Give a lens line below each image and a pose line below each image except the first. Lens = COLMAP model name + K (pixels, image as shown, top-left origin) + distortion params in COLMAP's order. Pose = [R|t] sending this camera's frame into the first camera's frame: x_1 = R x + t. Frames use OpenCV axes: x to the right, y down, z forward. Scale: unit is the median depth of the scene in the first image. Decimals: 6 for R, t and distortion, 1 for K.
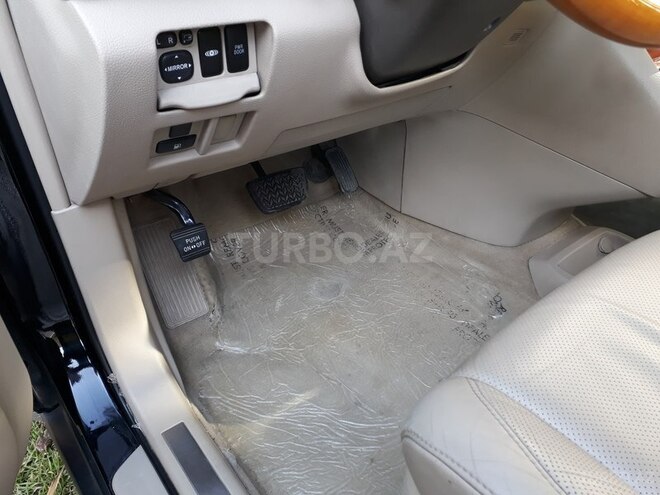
lens RADIAL K [[521.6, 0, 331.7], [0, 521.6, 246.6], [0, 0, 1]] dist [0.056433, -0.010573]
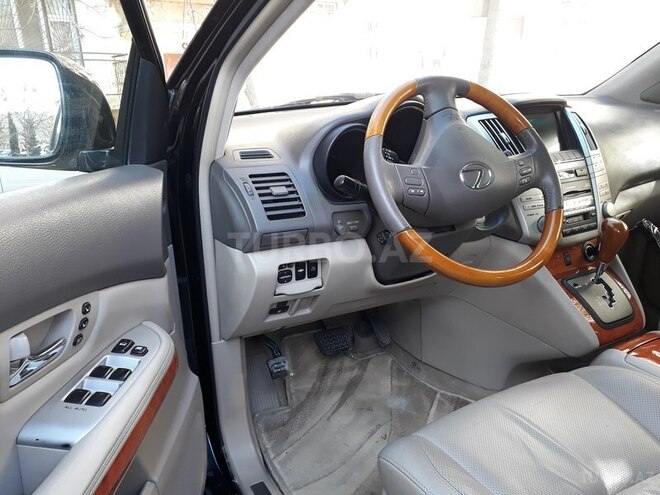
lens RADIAL K [[521.6, 0, 330.1], [0, 521.6, 244.6], [0, 0, 1]] dist [0.056433, -0.010573]
pose [[0.988274, 0.026455, -0.150382, 0.188088], [-0.070906, 0.951758, -0.298546, 0.147821], [0.135229, 0.305708, 0.942473, -0.924480]]
